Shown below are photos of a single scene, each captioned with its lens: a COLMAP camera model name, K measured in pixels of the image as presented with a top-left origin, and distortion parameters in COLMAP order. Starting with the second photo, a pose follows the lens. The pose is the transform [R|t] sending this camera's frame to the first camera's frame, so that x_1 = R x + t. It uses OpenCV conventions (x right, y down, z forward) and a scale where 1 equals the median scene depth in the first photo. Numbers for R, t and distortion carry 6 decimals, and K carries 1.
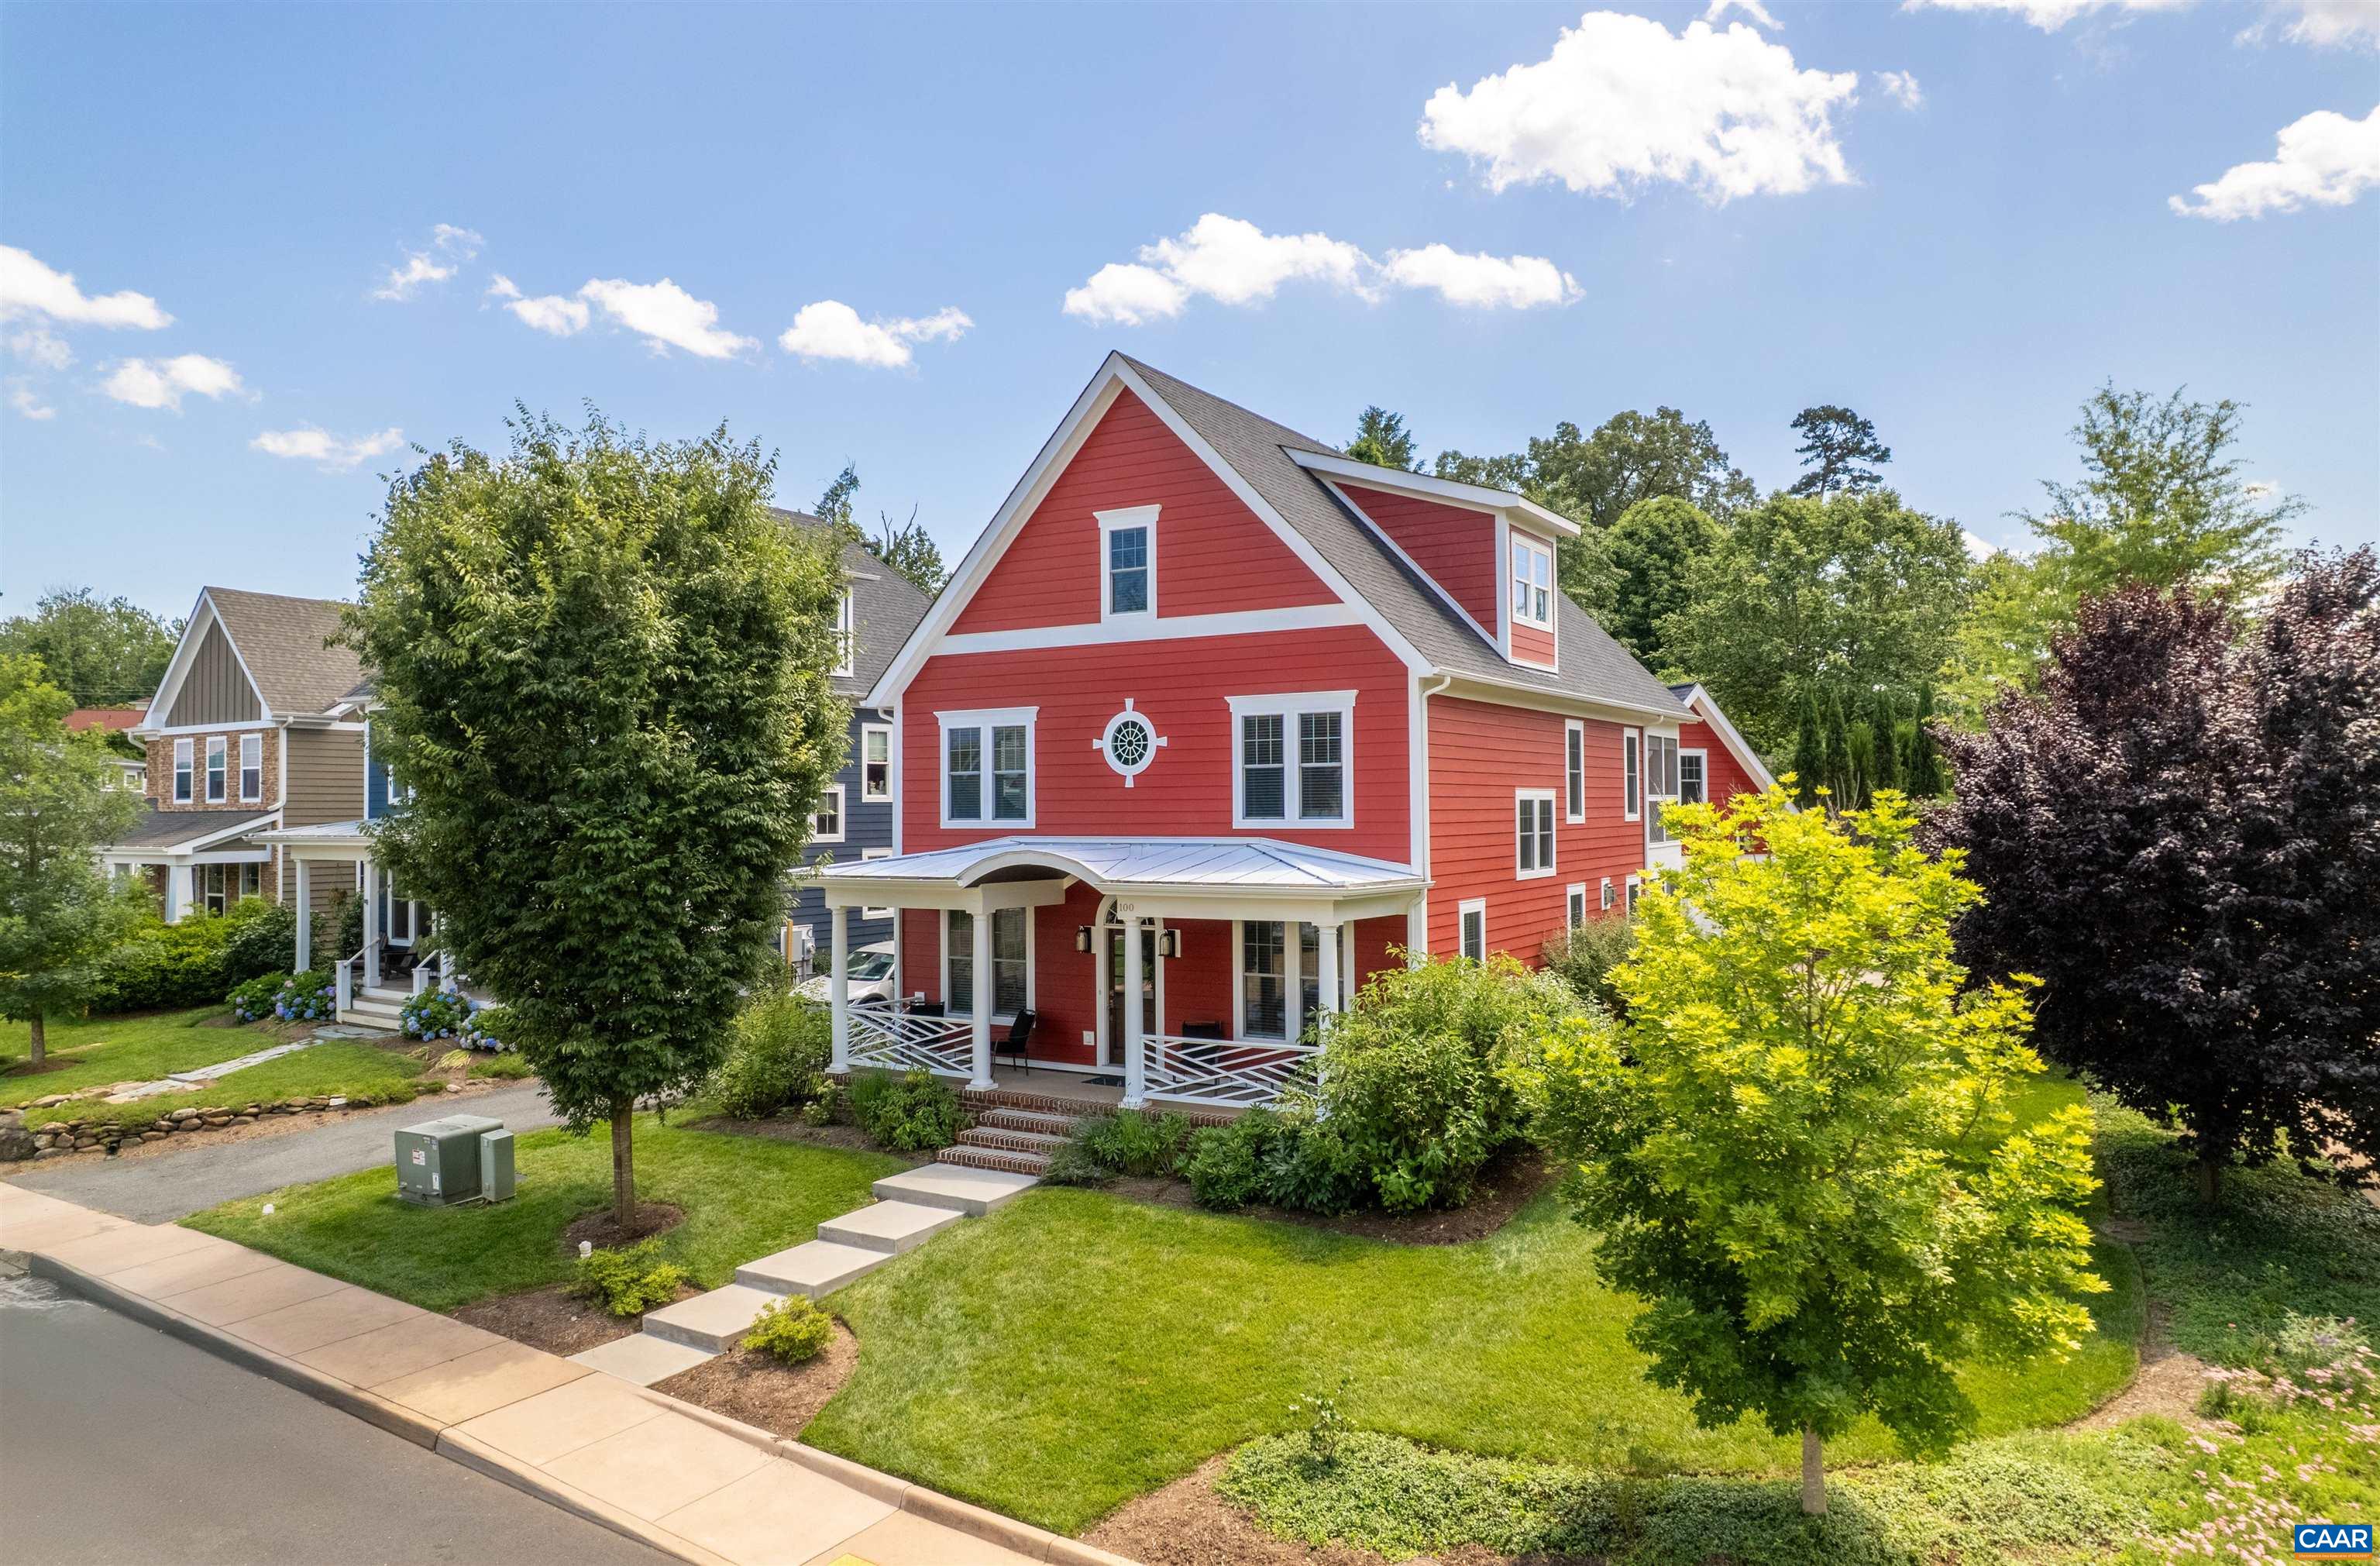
lens RADIAL K [[1522.2, 0, 1190.0], [0, 1522.2, 783.0], [0, 0, 1]] dist [-0.007591, -0.001177]
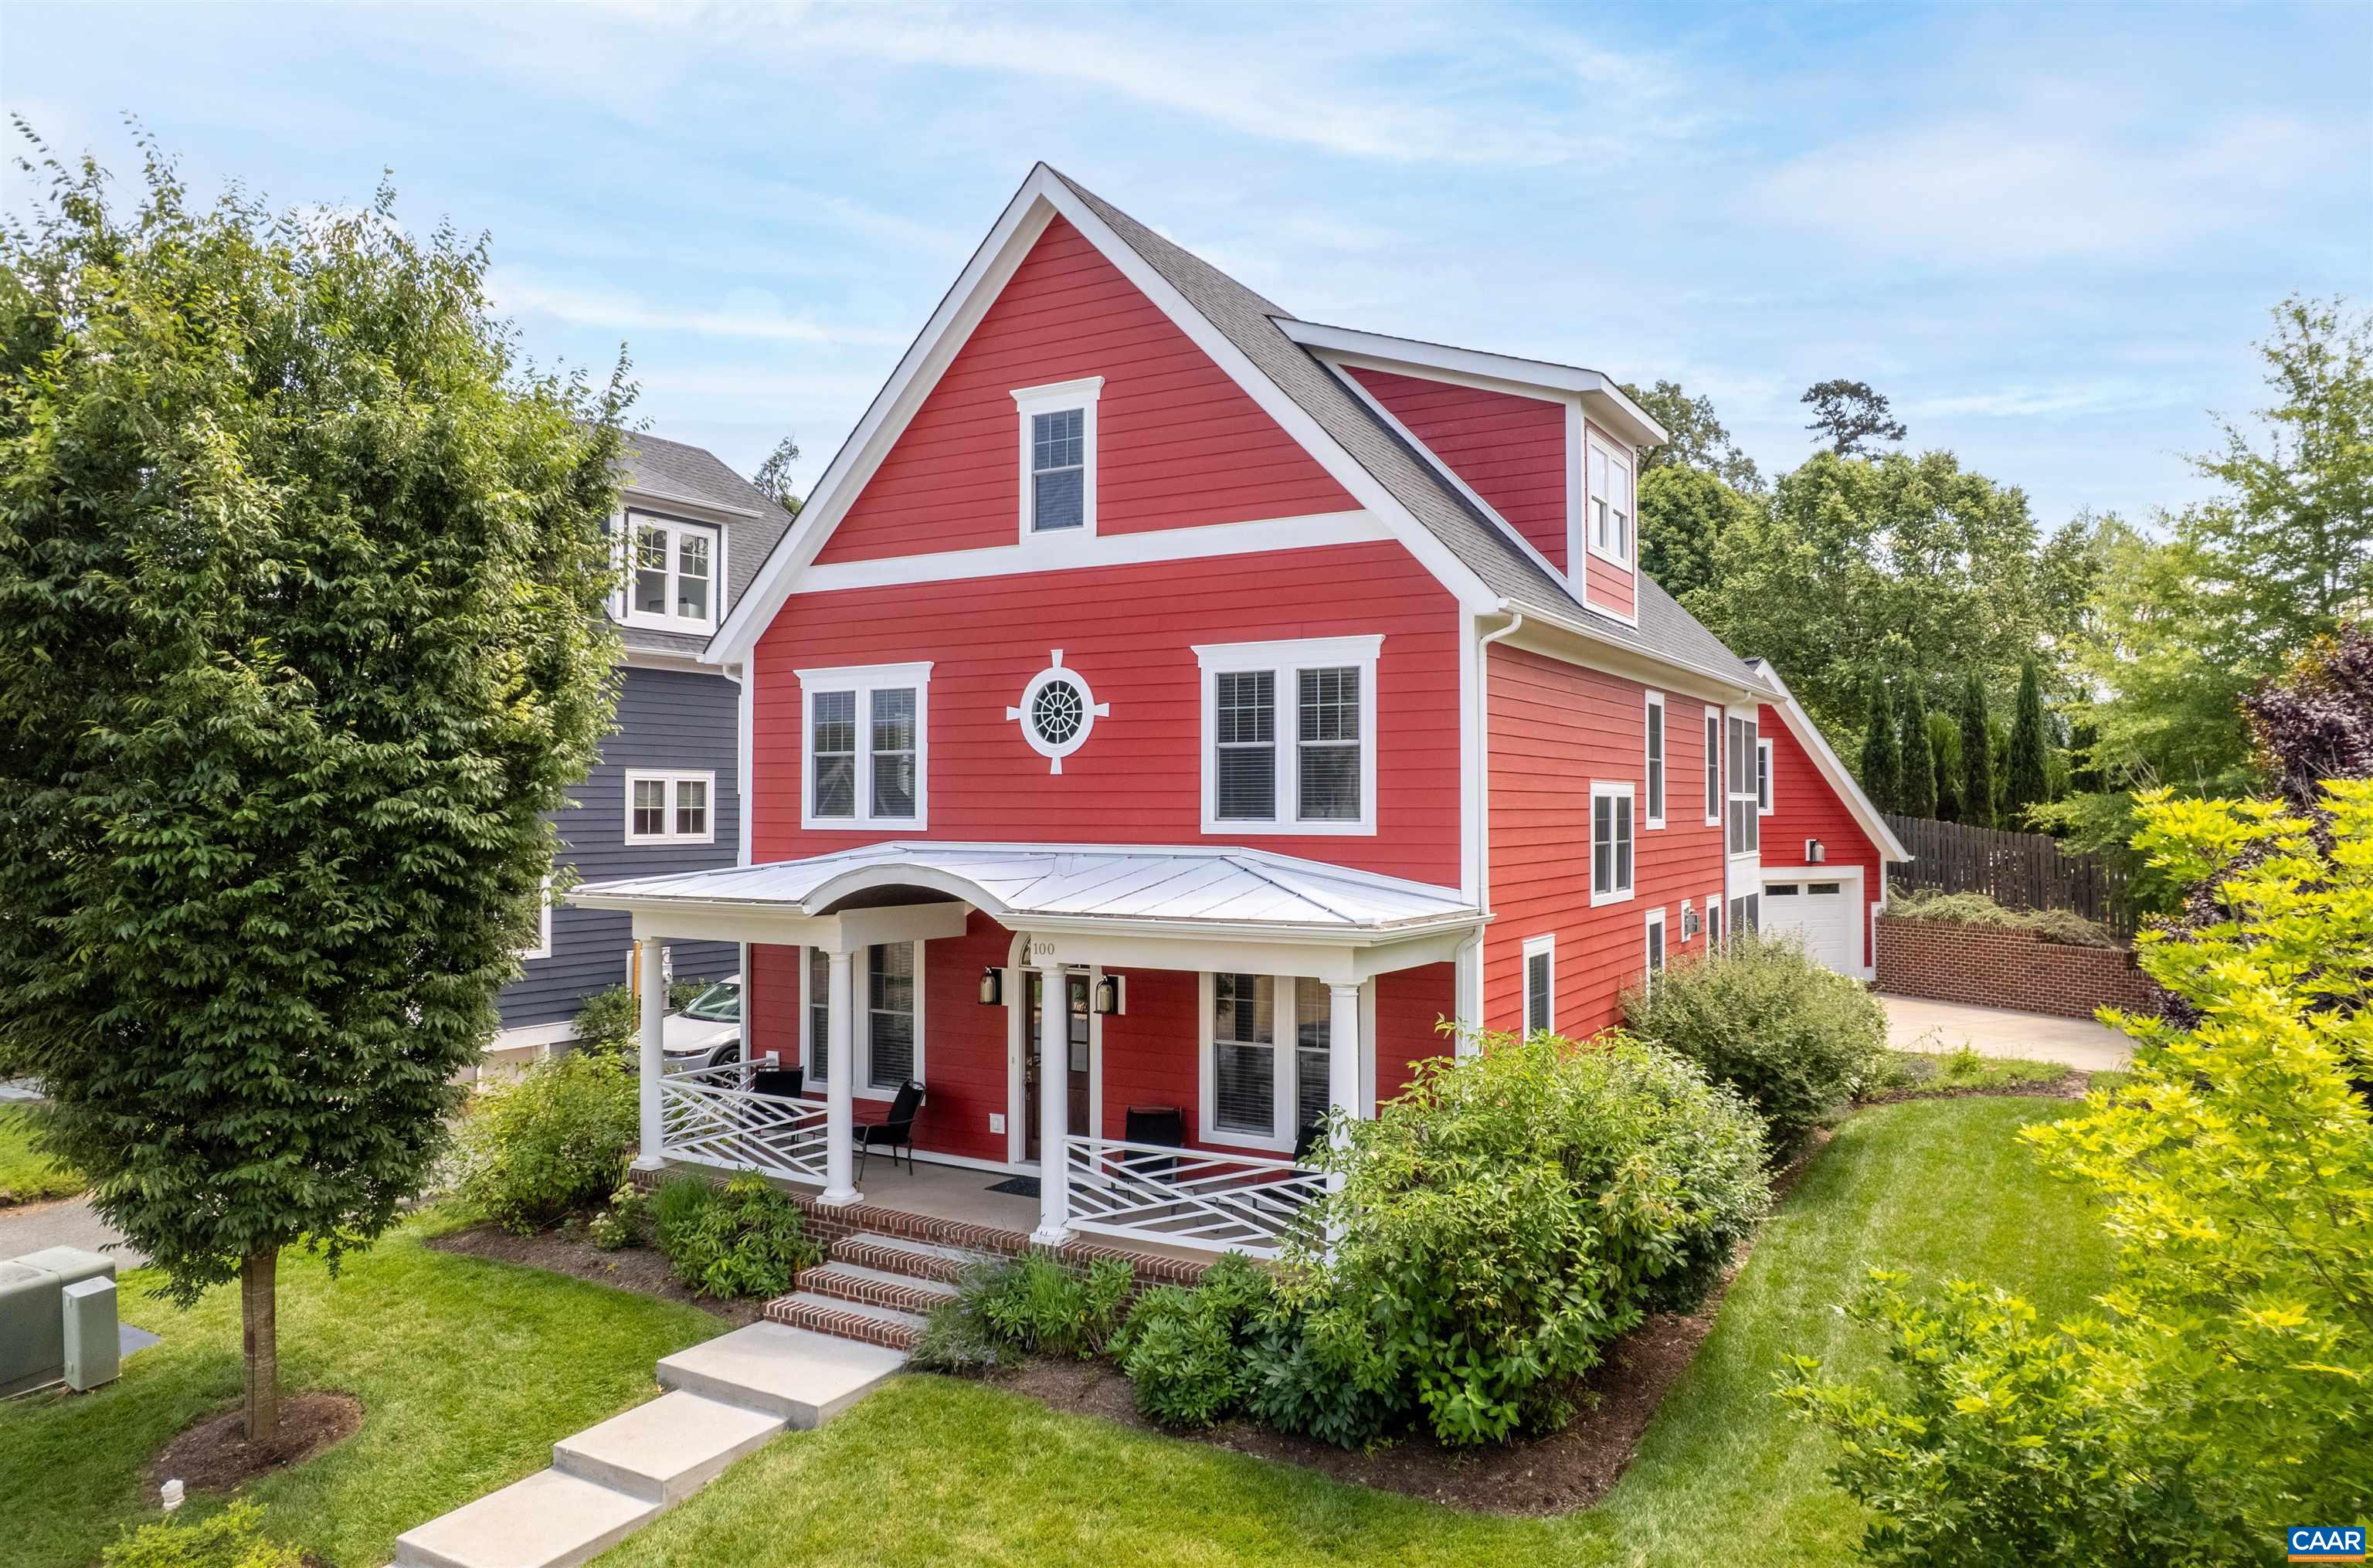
lens RADIAL K [[1557.7, 0, 1186.5], [0, 1557.7, 784.0], [0, 0, 1]] dist [0.003122, 0.000838]
pose [[0.999744, 0.008848, 0.020838, 0.006516], [-0.008898, 0.999958, 0.002319, 0.005643], [-0.020817, -0.002504, 0.999780, 0.289985]]
